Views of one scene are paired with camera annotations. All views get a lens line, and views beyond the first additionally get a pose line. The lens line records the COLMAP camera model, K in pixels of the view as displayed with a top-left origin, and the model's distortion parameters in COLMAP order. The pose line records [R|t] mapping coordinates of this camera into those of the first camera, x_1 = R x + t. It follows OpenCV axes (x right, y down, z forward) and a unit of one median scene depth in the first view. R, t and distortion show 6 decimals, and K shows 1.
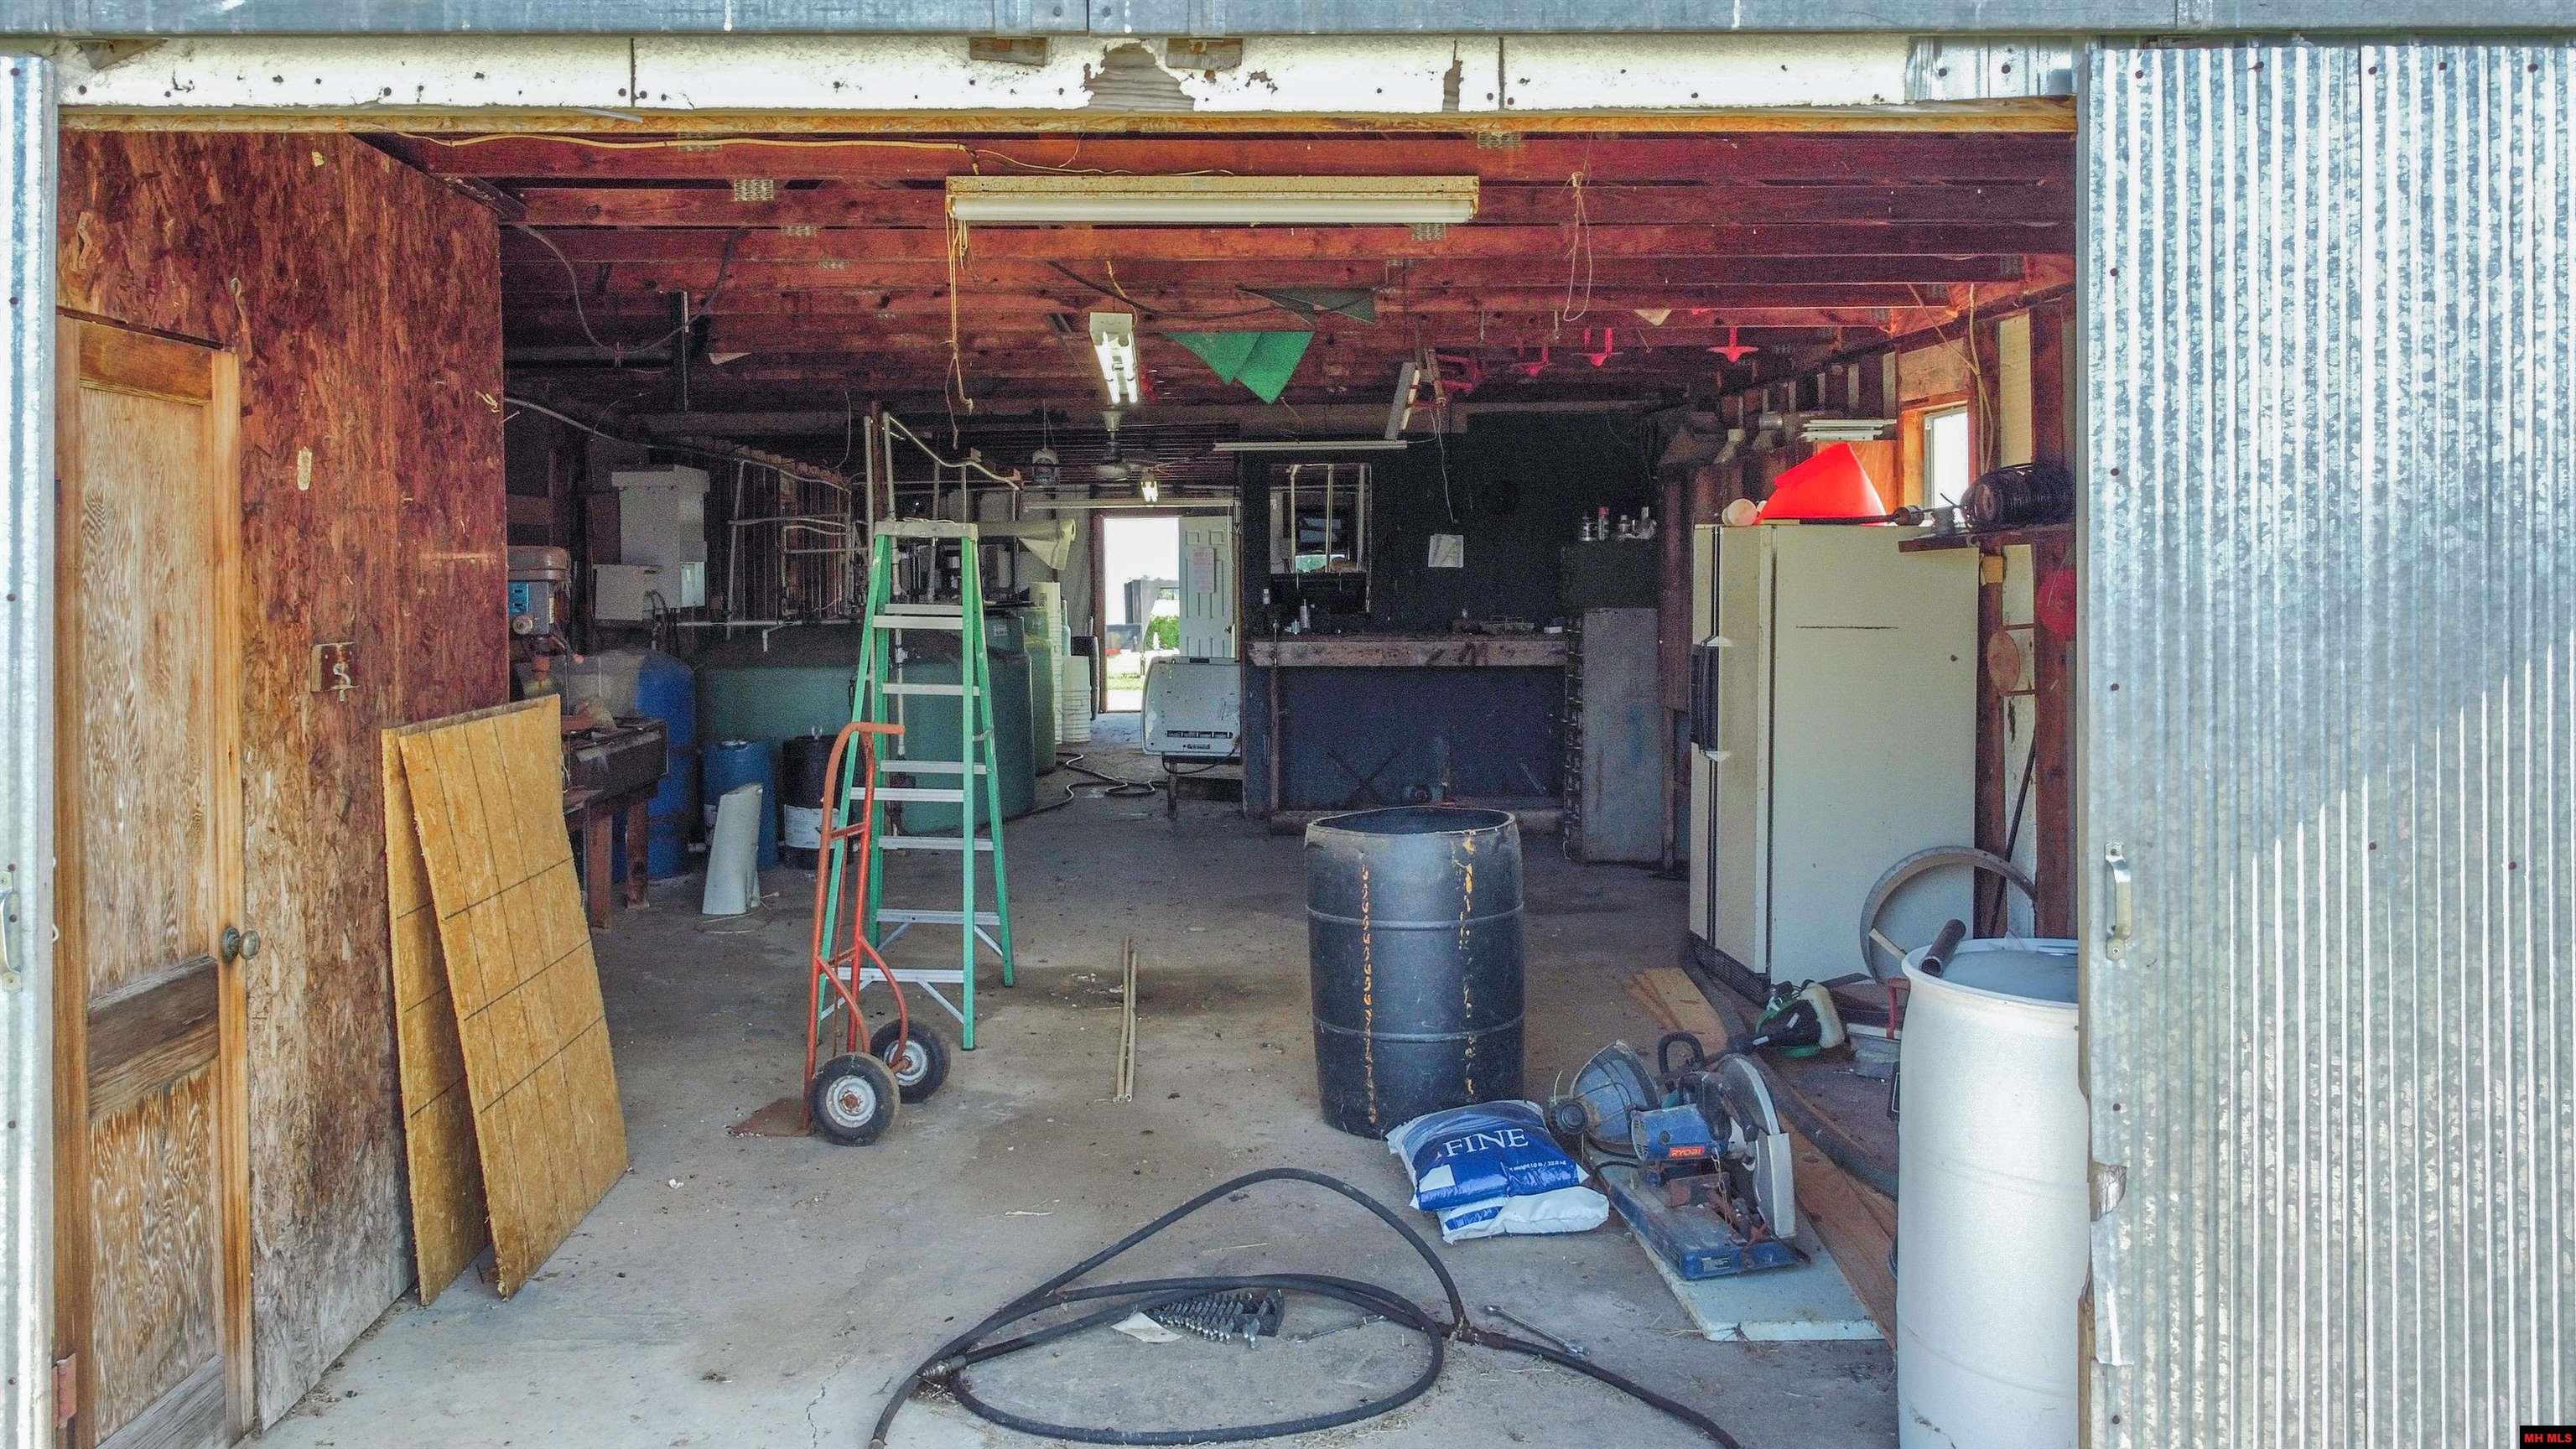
lens RADIAL K [[2117.8, 0, 1289.6], [0, 2117.8, 648.9], [0, 0, 1]] dist [-0.004634, -0.001618]
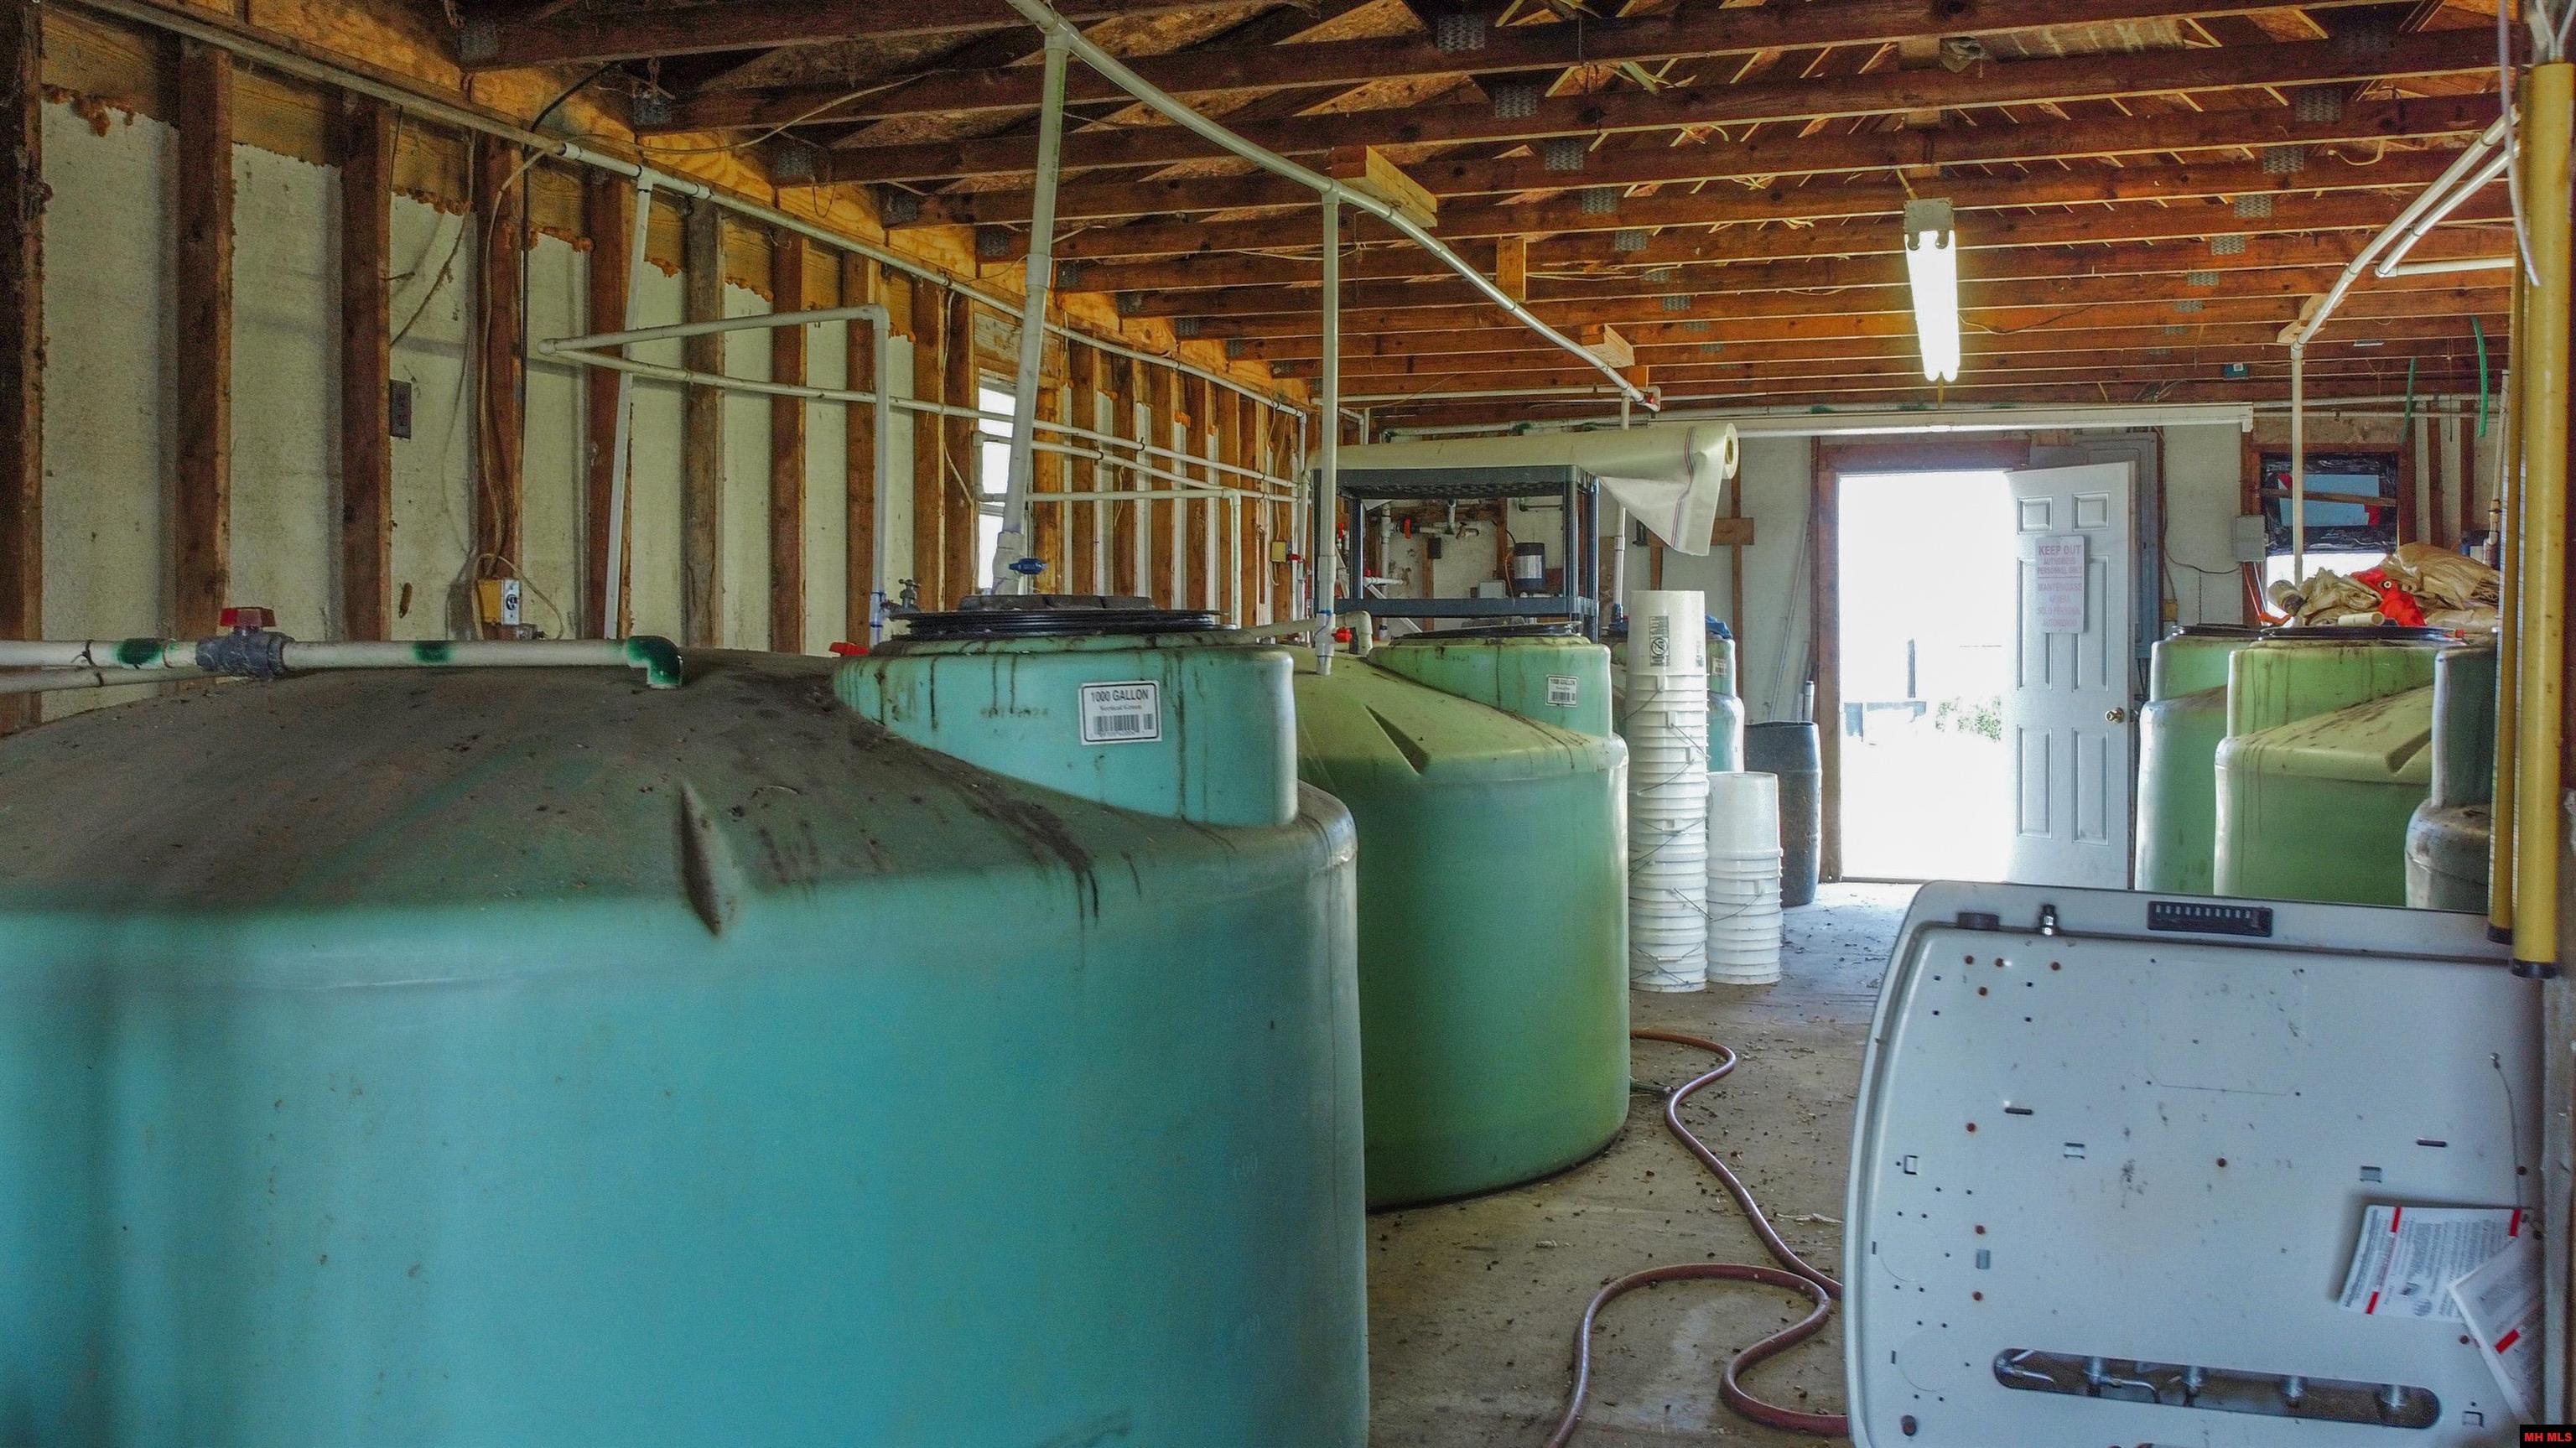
lens RADIAL K [[2117.7, 0, 1289.6], [0, 2117.7, 648.4], [0, 0, 1]] dist [-0.004634, -0.001618]
pose [[0.933135, 0.015133, -0.359209, -0.060646], [-0.027210, 0.999221, -0.028589, -0.010934], [0.358496, 0.036452, 0.932819, 0.984295]]
